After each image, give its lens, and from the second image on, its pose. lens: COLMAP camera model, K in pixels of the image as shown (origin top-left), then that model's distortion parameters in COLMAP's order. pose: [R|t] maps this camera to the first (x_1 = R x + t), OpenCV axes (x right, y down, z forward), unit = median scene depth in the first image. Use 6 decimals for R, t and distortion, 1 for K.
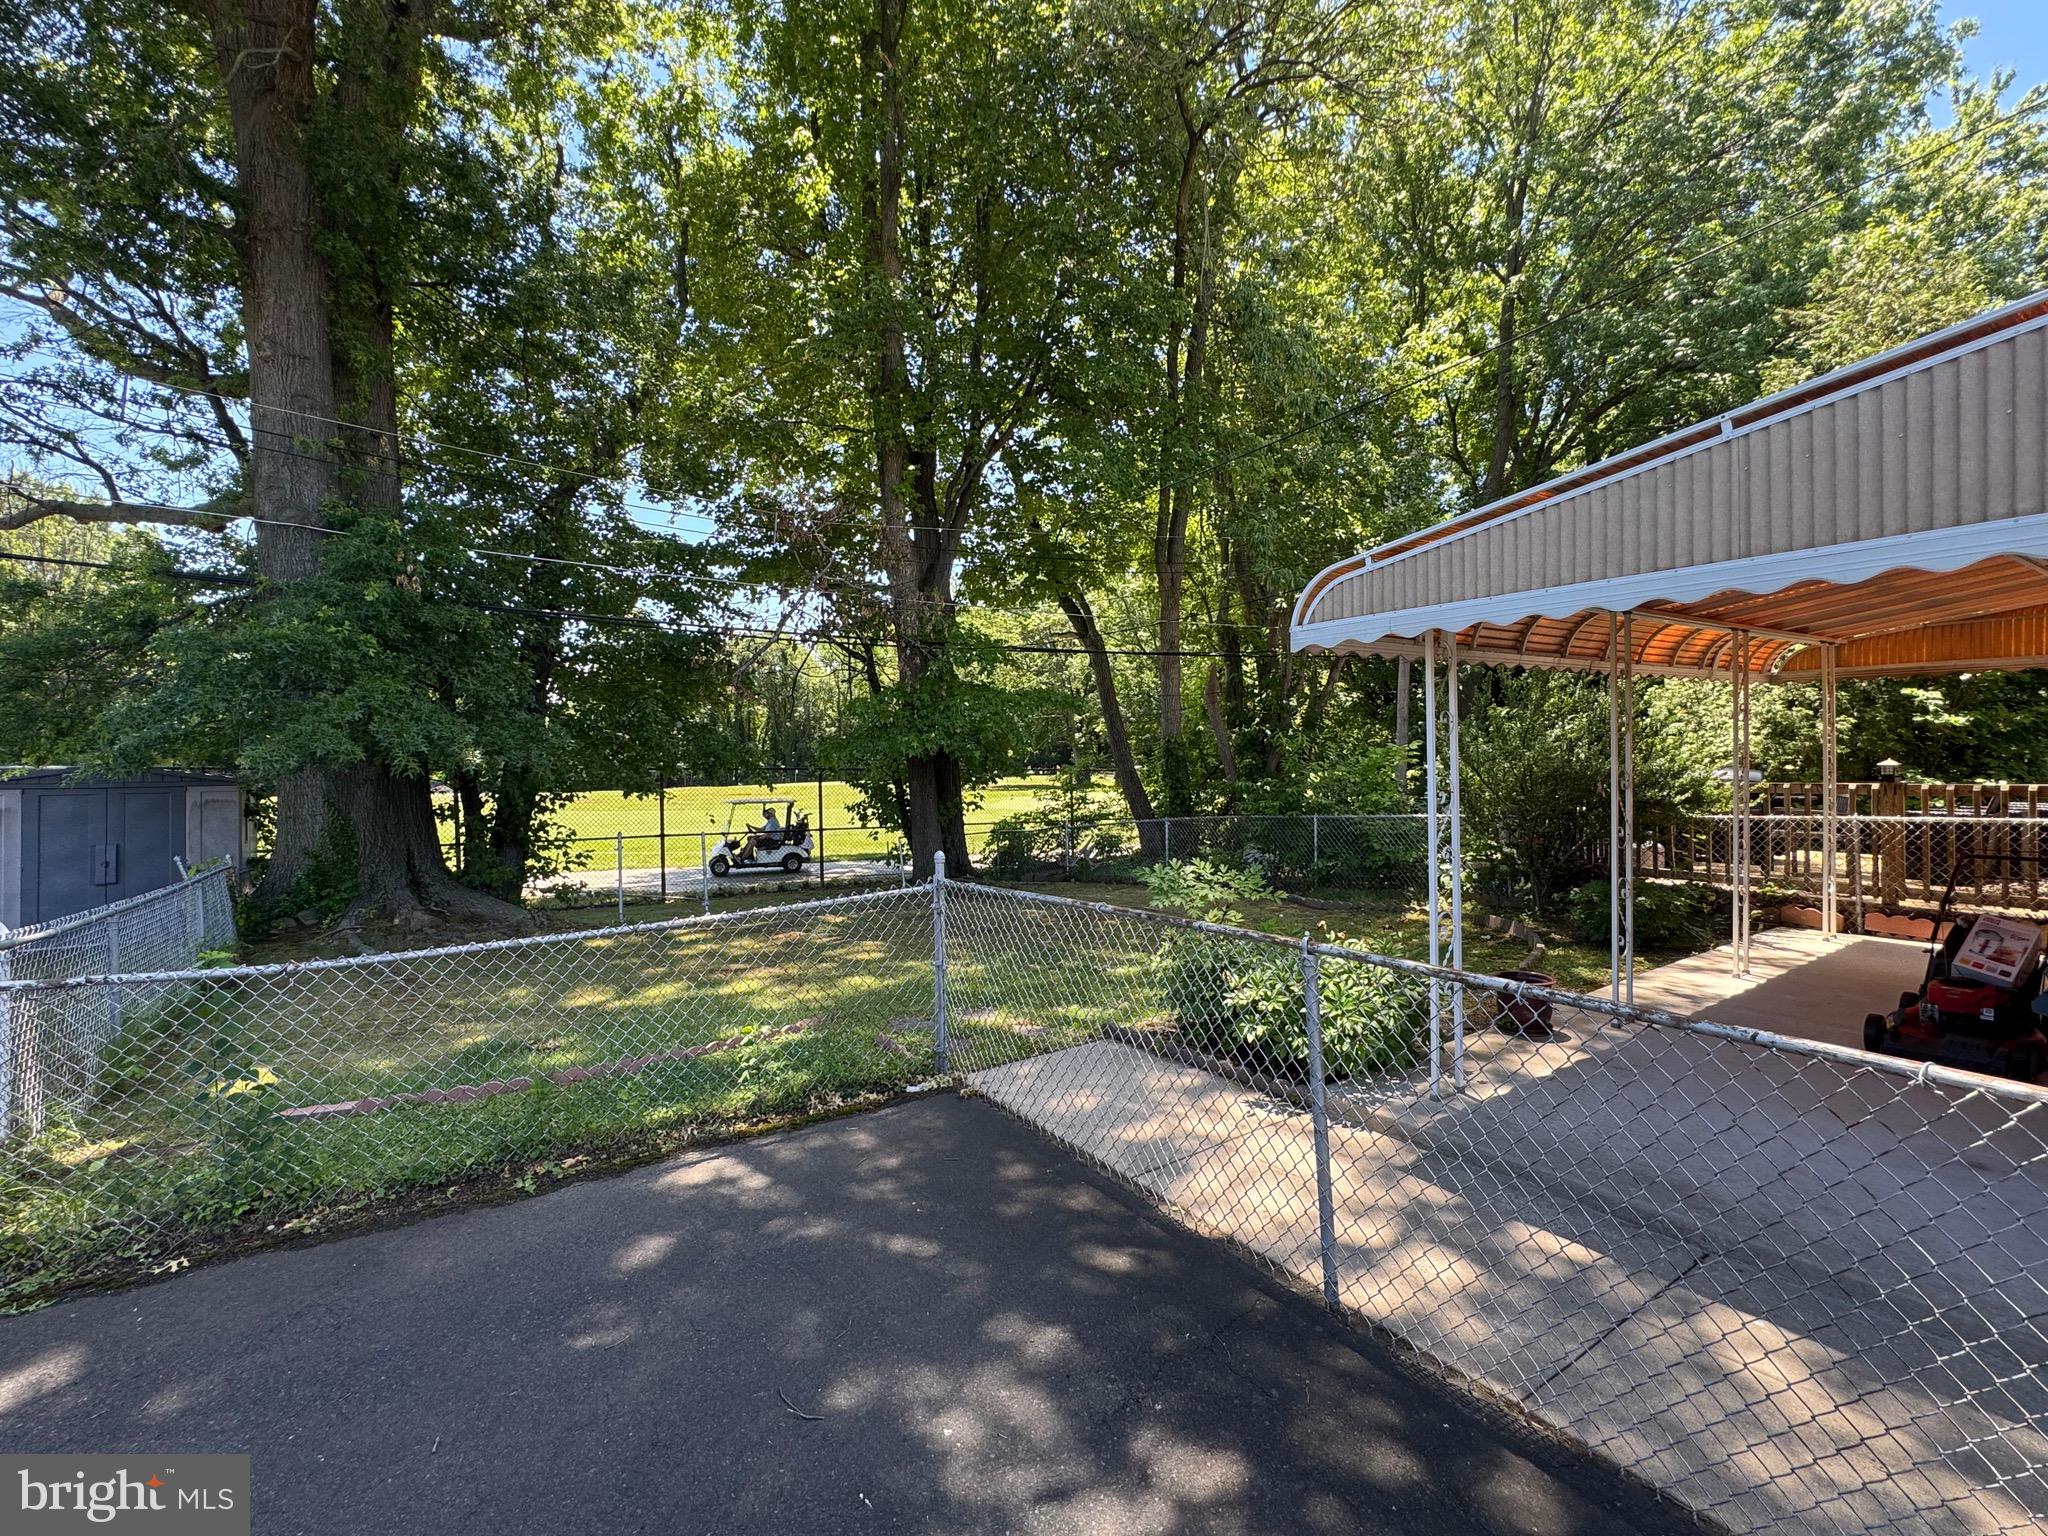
lens RADIAL K [[922.8, 0, 1049.7], [0, 922.8, 772.6], [0, 0, 1]] dist [0.000773, 0.000147]
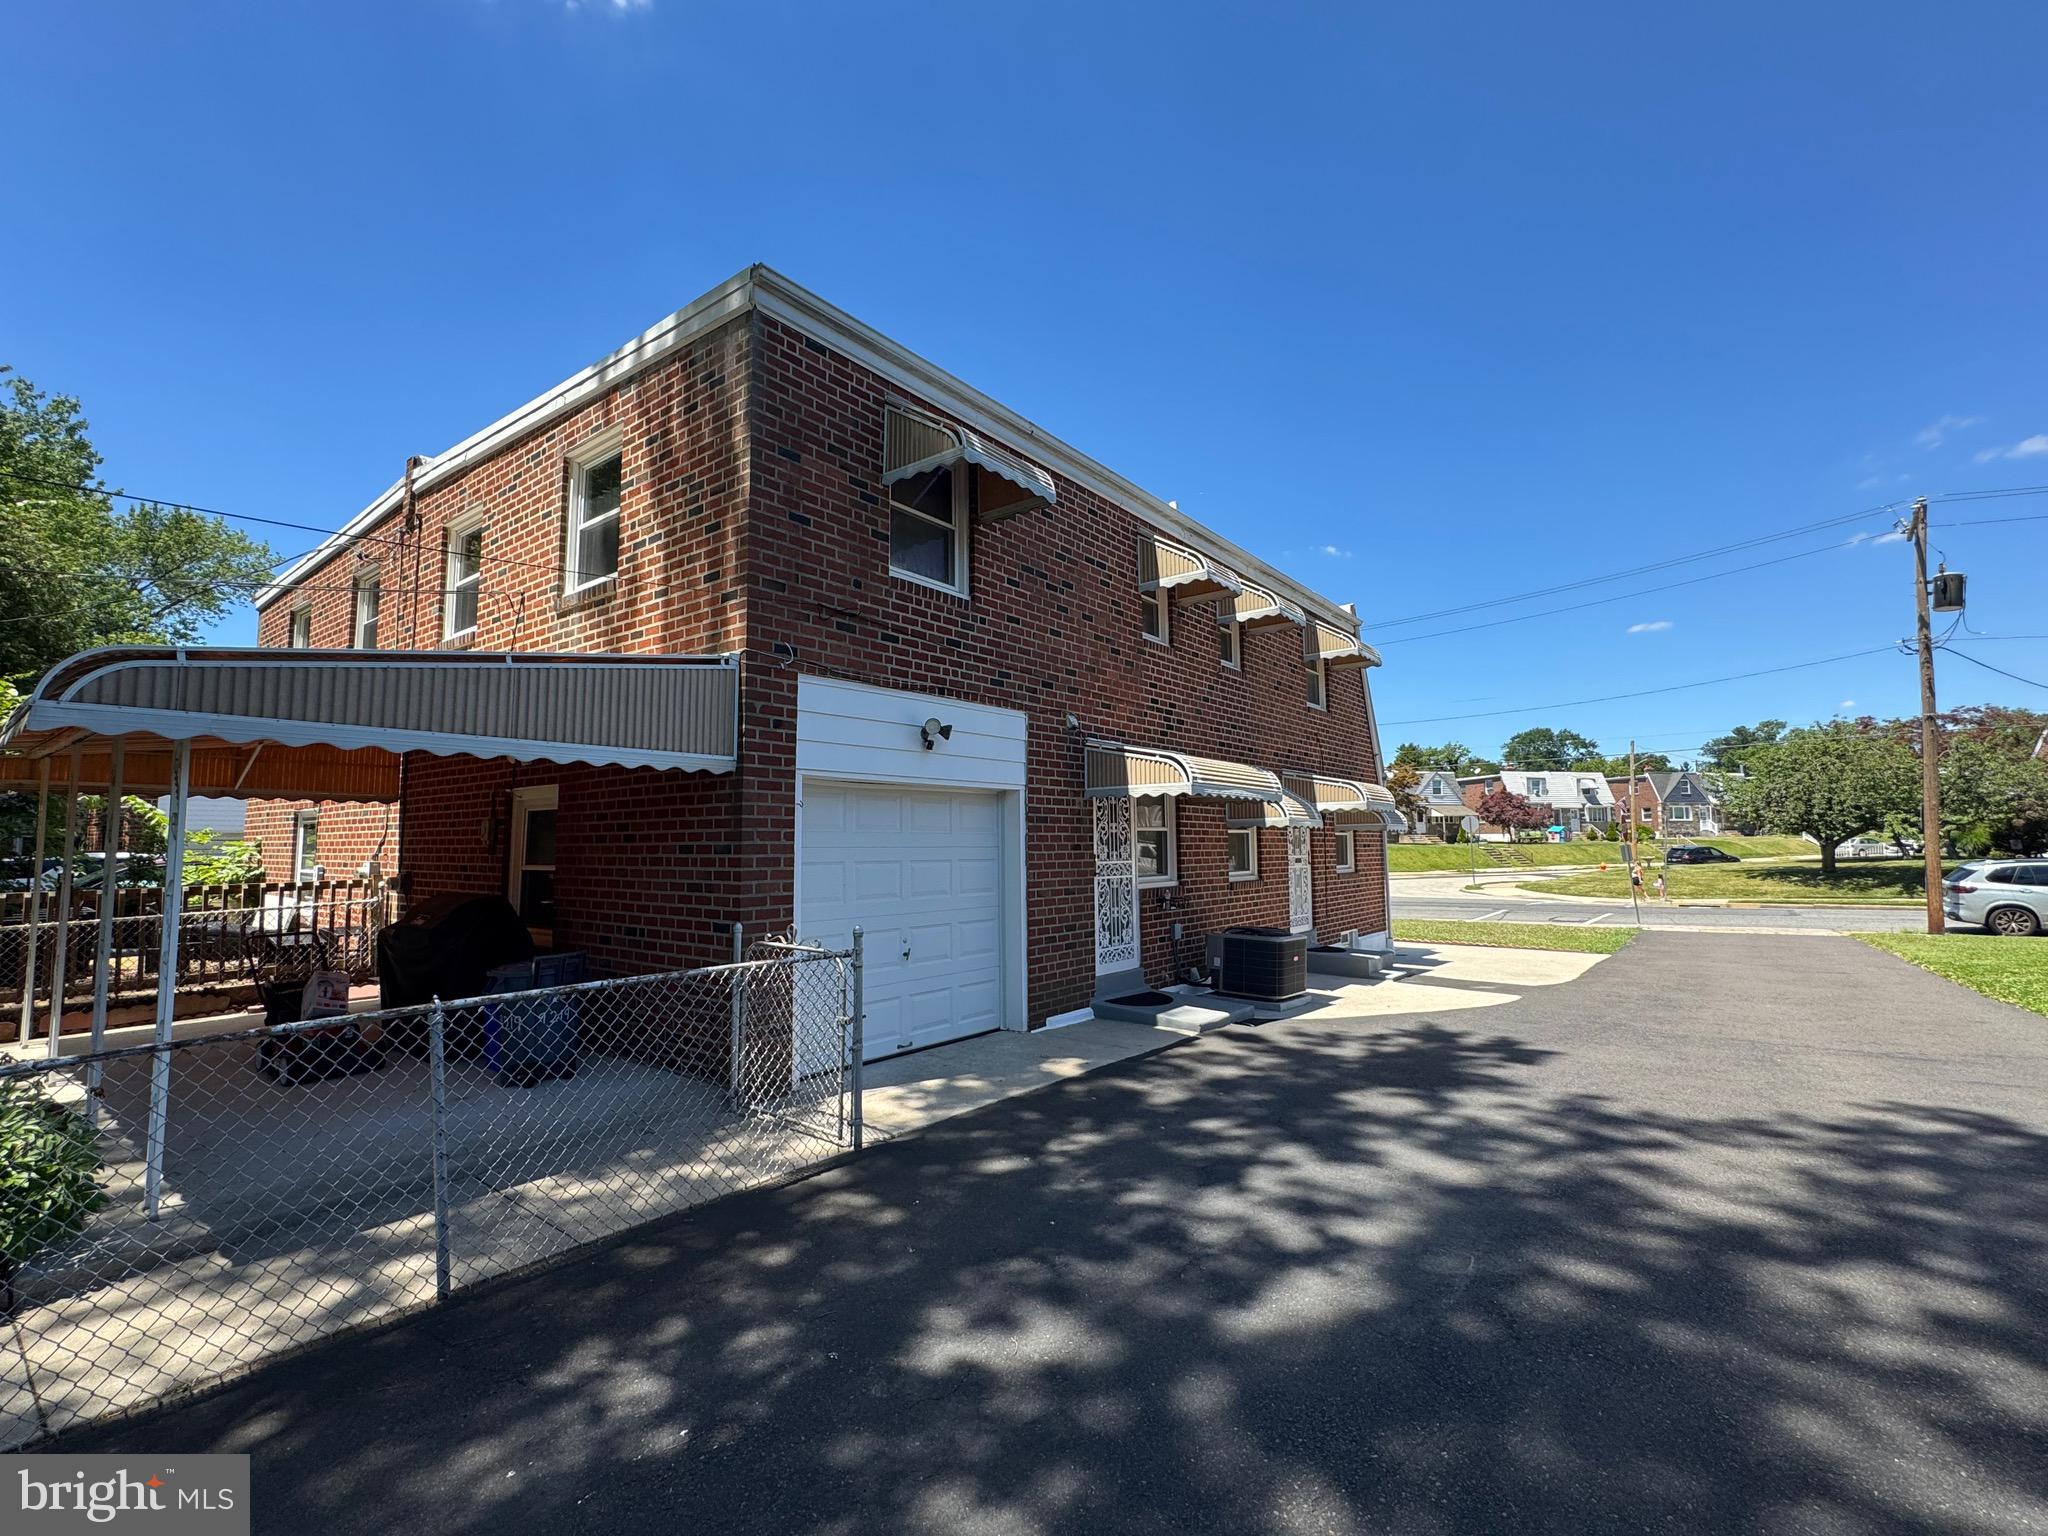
lens RADIAL K [[918.8, 0, 1044.0], [0, 918.8, 756.4], [0, 0, 1]] dist [-0.002052, 0.000200]
pose [[-0.318211, 0.100854, 0.942640, -0.246245], [0.027818, 0.994890, -0.097054, -0.001064], [-0.947612, -0.004661, -0.319391, 0.131913]]
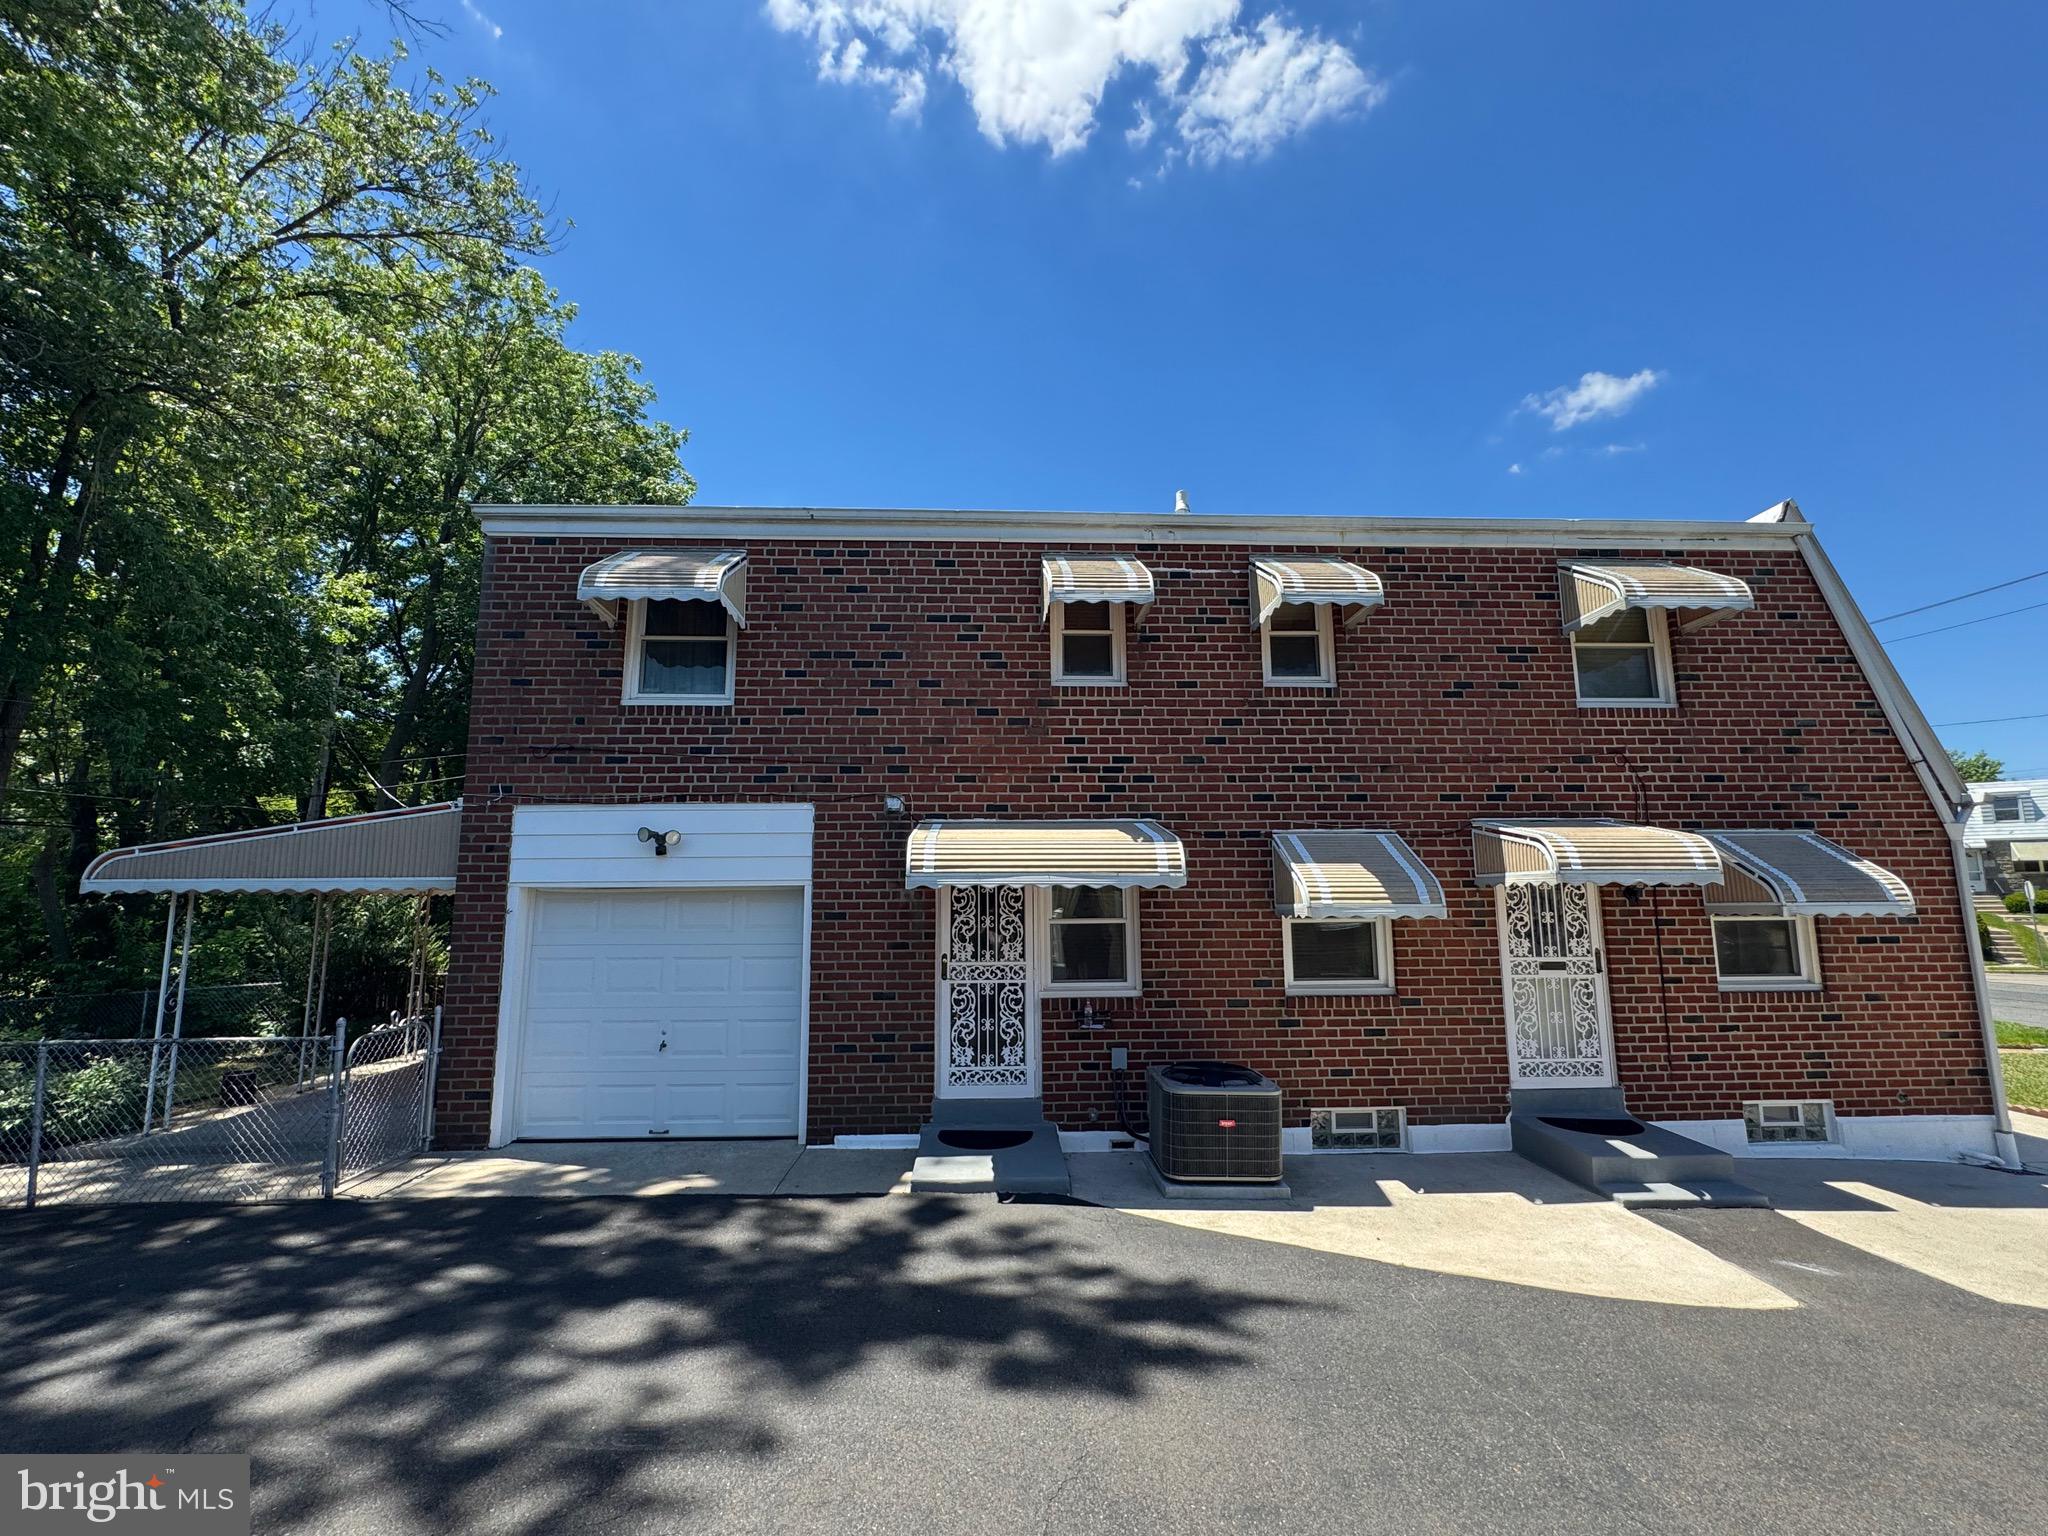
lens RADIAL K [[896.0, 0, 1047.8], [0, 896.0, 770.2], [0, 0, 1]] dist [-0.002516, 0.000236]
pose [[0.532792, 0.132289, 0.835843, -0.069130], [0.019427, 0.985534, -0.168363, -0.011641], [-0.846023, 0.105940, 0.522514, -0.482359]]
